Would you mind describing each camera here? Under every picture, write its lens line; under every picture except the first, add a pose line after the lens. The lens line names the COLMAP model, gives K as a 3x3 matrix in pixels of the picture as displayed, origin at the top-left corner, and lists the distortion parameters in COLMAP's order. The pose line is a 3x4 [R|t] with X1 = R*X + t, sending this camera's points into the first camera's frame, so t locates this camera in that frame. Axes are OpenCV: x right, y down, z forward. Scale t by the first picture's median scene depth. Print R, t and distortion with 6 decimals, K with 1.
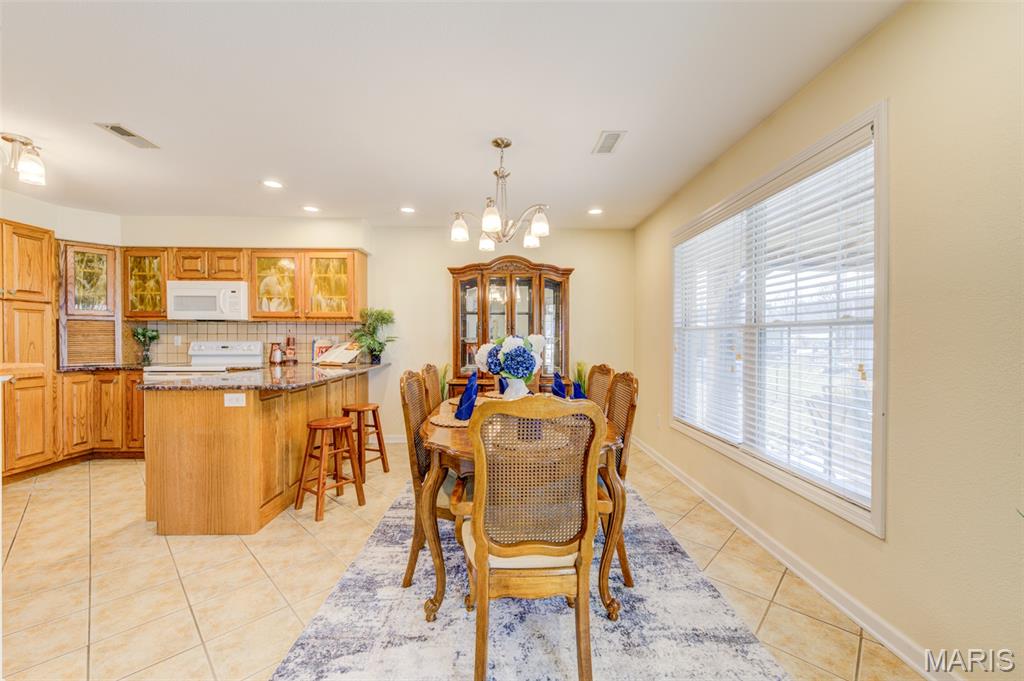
lens RADIAL K [[401.0, 0, 512.0], [0, 401.0, 340.5], [0, 0, 1]] dist [0.000128, -0.000303]
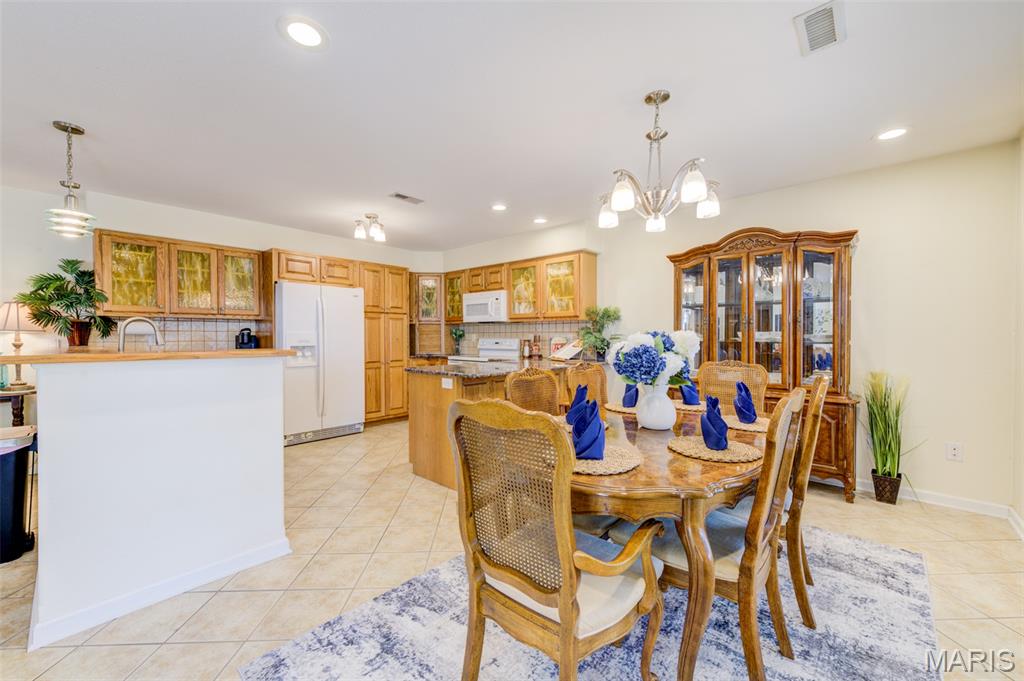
lens RADIAL K [[401.0, 0, 512.0], [0, 401.0, 340.5], [0, 0, 1]] dist [0.000128, -0.000303]
pose [[0.722297, 0.005758, -0.691559, 0.205770], [-0.002296, 0.999980, 0.005928, 0.000980], [0.691580, -0.002694, 0.722295, 0.122533]]
